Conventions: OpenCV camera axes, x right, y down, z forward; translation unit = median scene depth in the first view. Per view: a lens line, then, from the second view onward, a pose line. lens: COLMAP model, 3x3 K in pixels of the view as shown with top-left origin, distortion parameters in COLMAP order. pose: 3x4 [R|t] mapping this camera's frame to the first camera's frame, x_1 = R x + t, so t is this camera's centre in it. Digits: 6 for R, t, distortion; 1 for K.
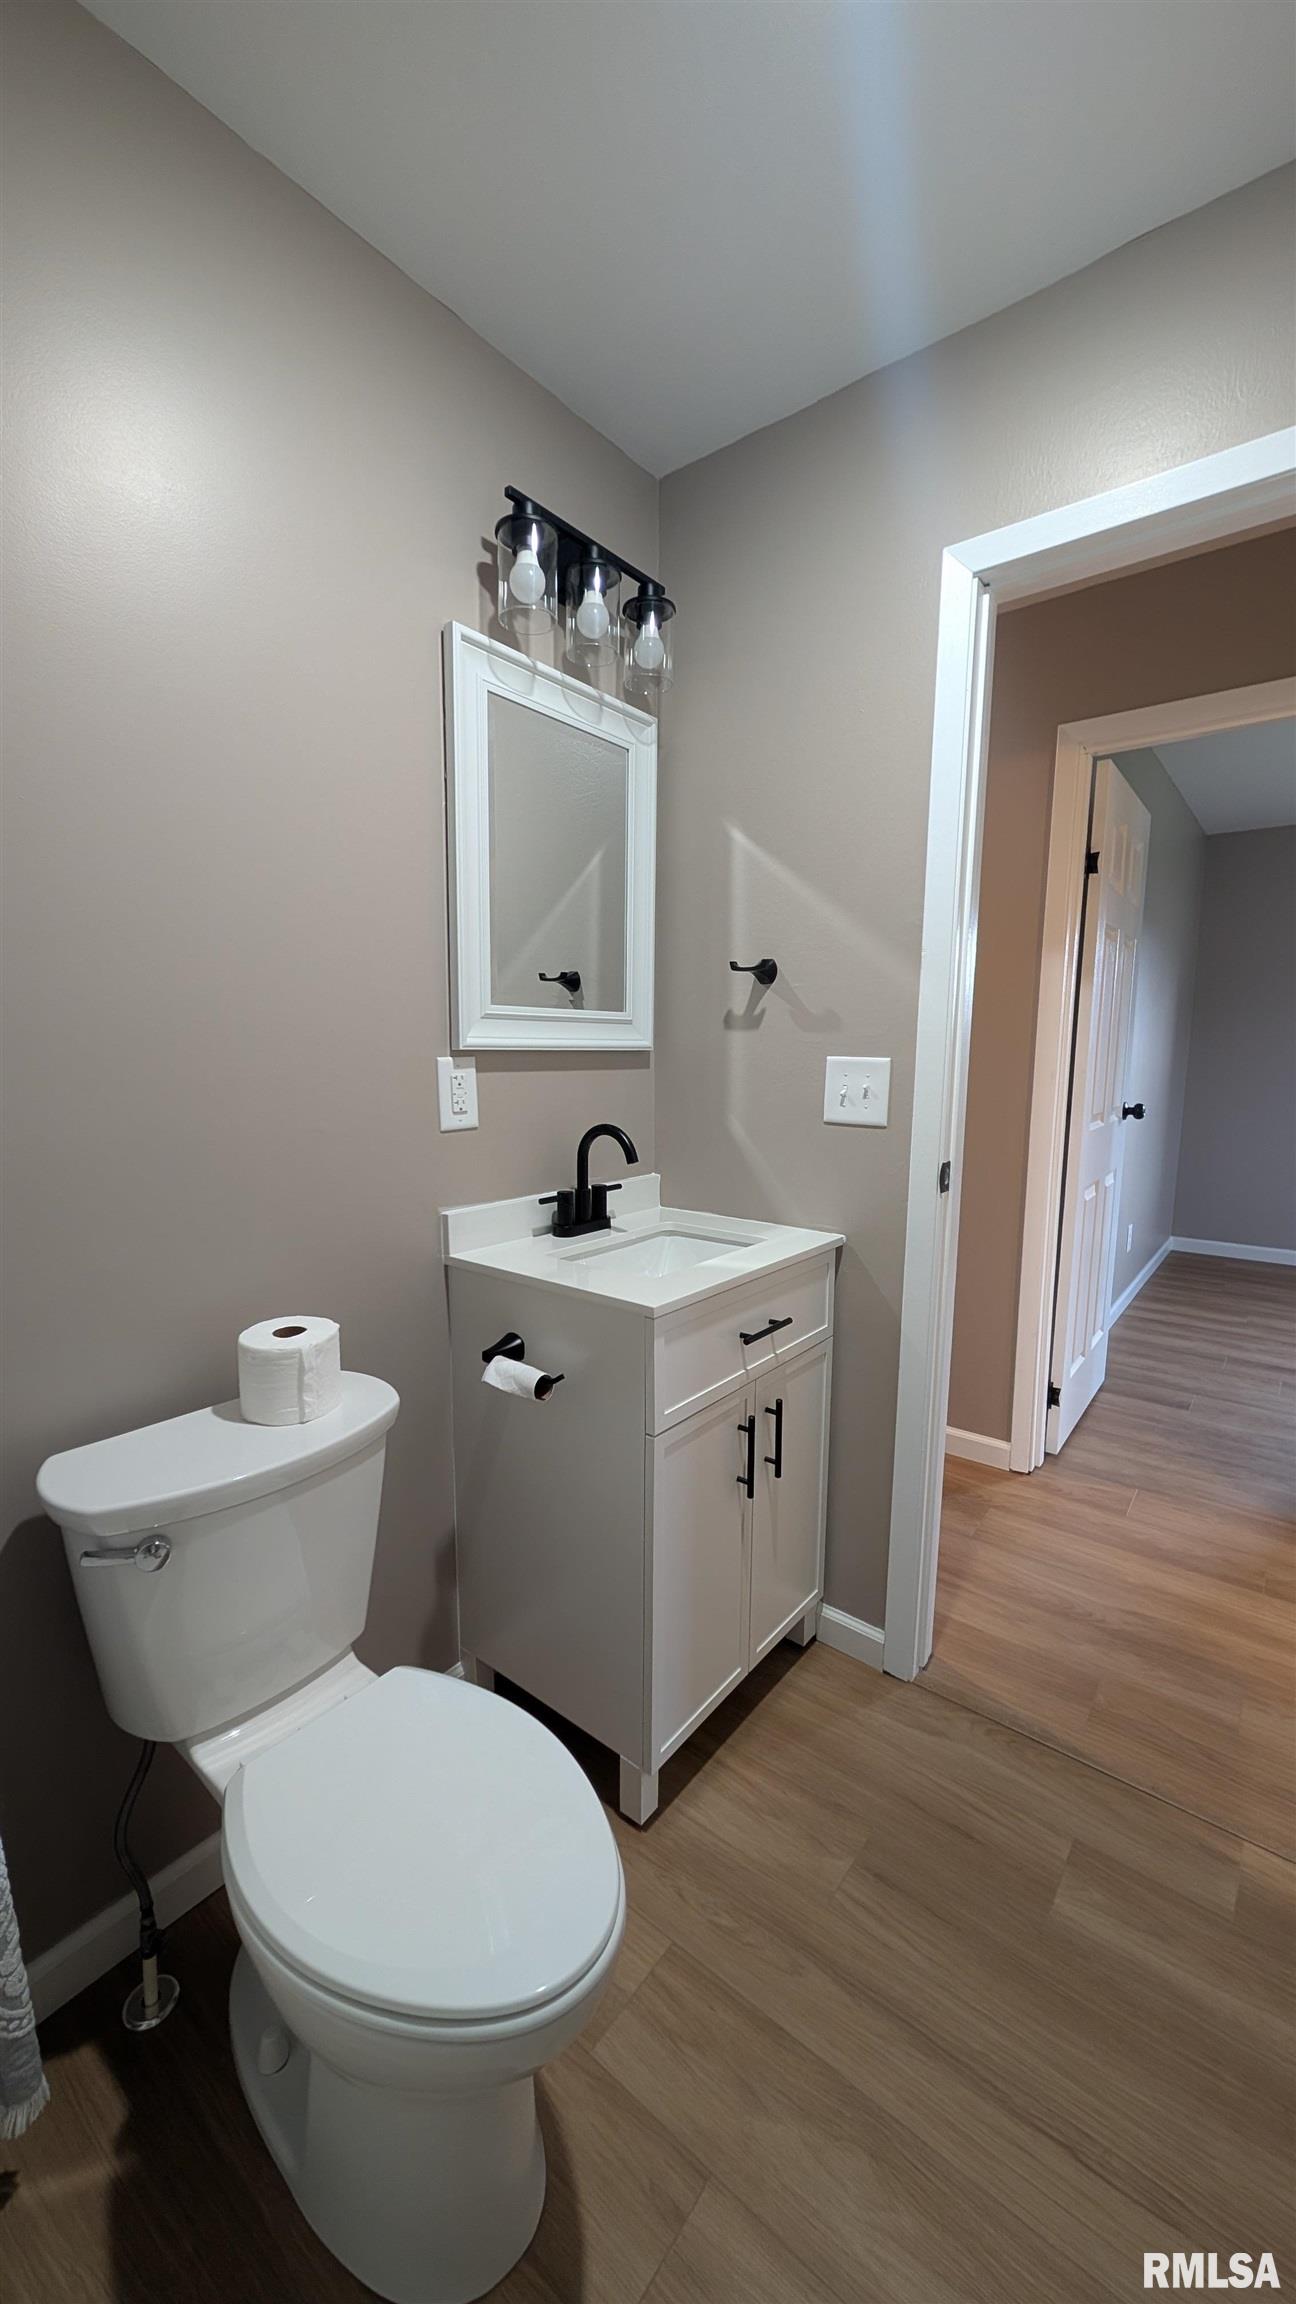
lens RADIAL K [[867.0, 0, 648.0], [0, 867.0, 1152.0], [0, 0, 1]] dist [0.000624, -0.000023]
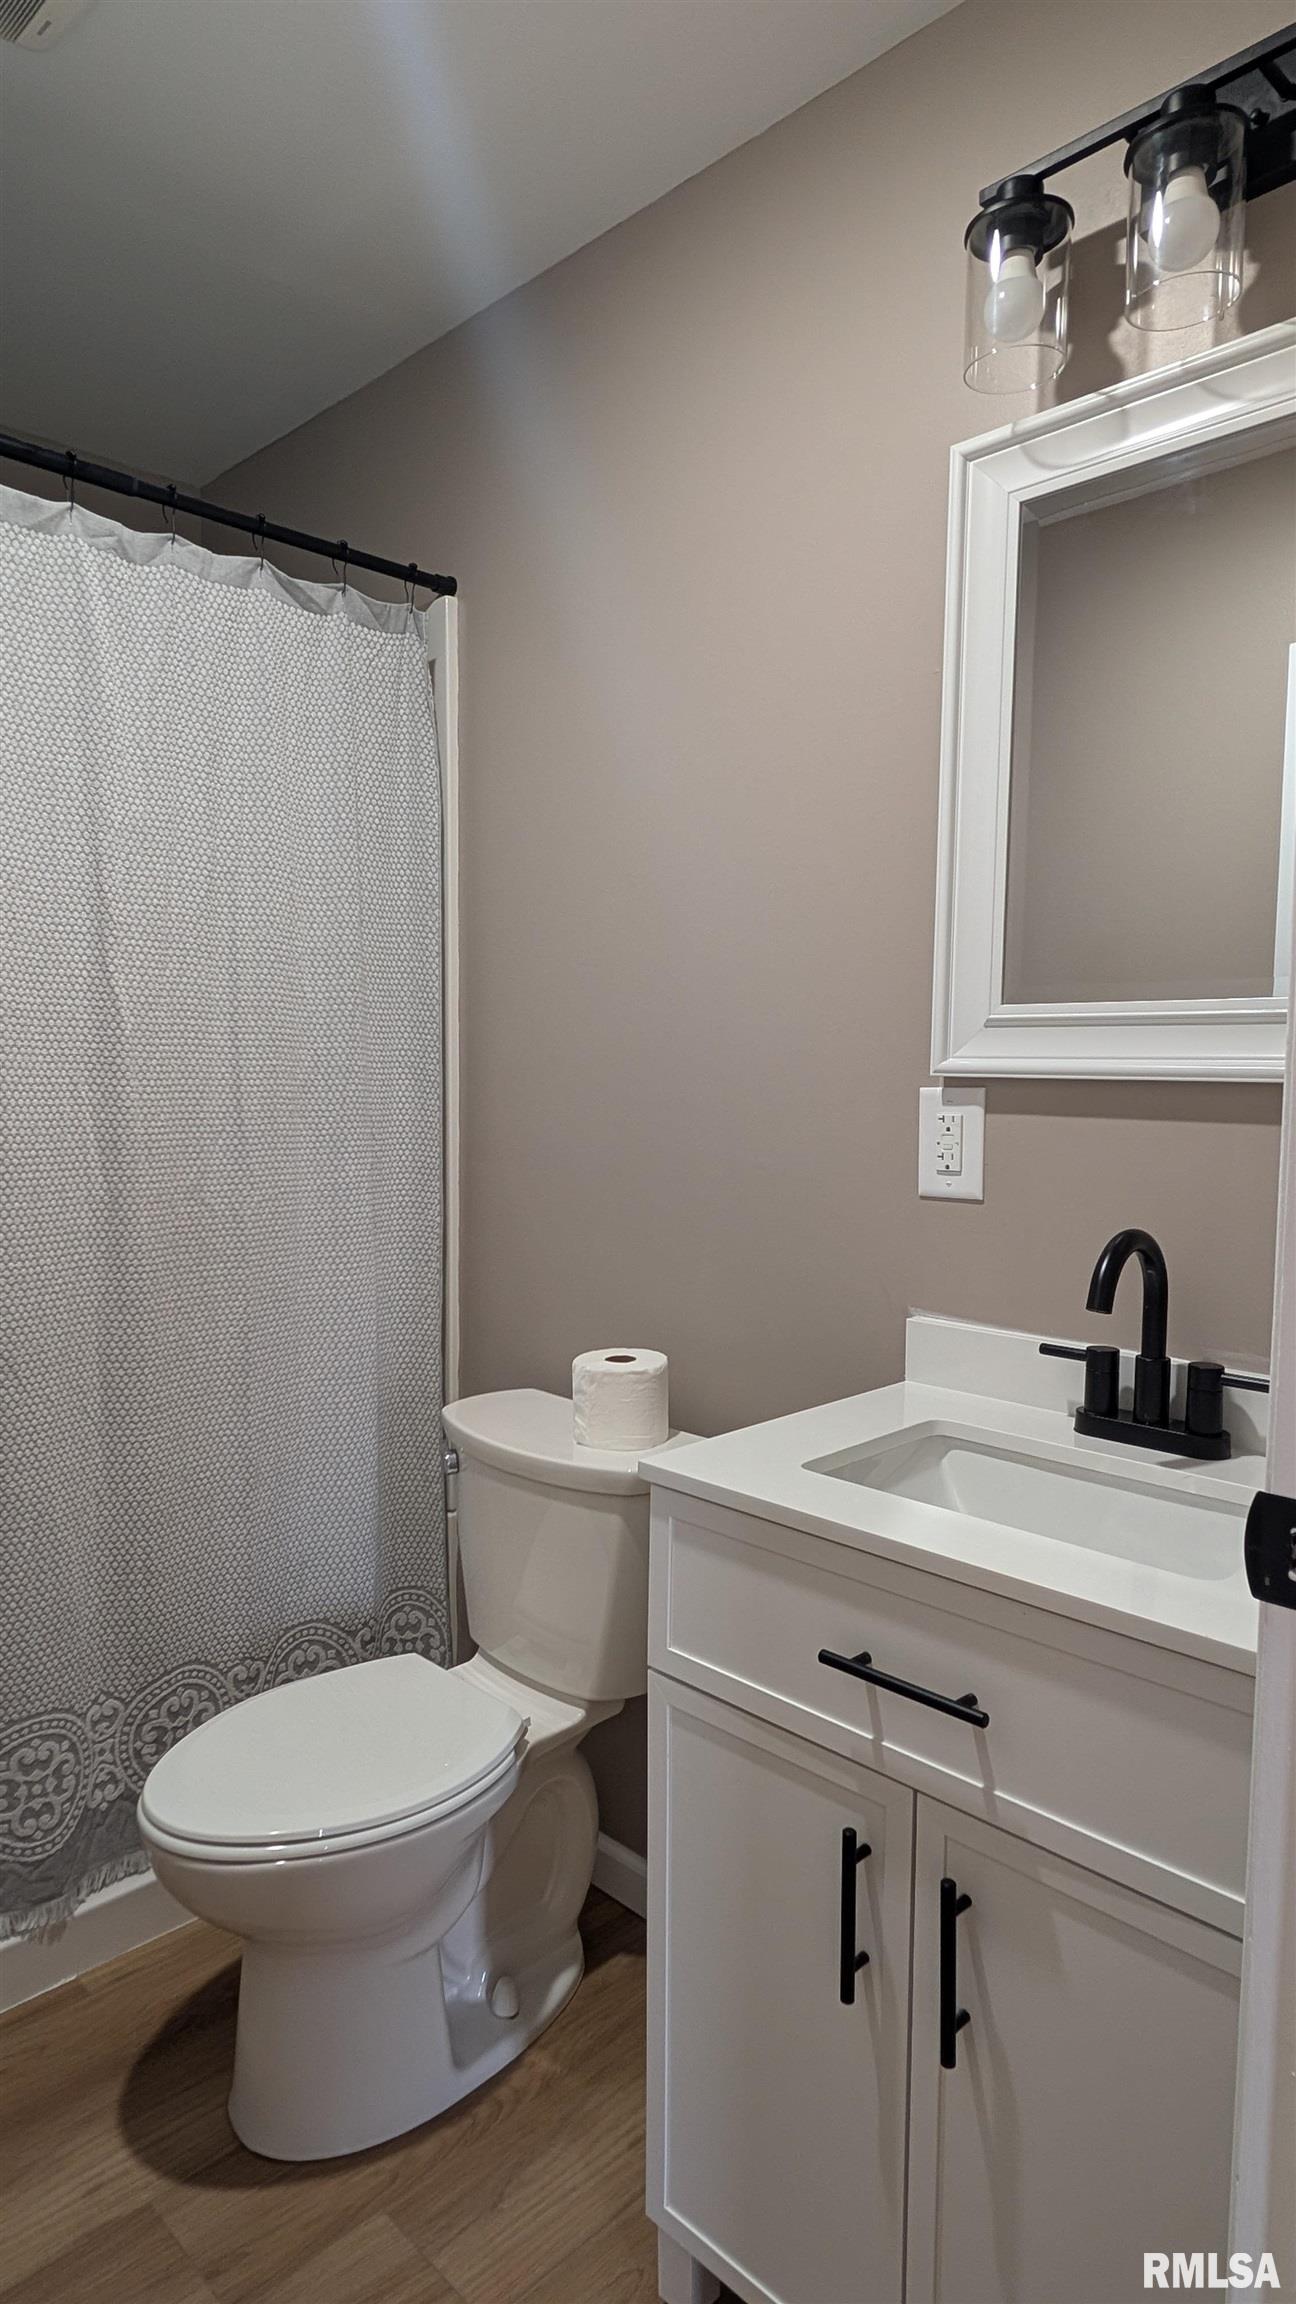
lens RADIAL K [[1325.3, 0, 569.8], [0, 1325.3, 1172.4], [0, 0, 1]] dist [-0.002857, -0.000118]
pose [[-0.149907, 0.070712, -0.986168, 0.810996], [-0.135045, 0.986627, 0.091273, -0.098424], [0.979434, 0.146860, -0.138353, 0.861637]]
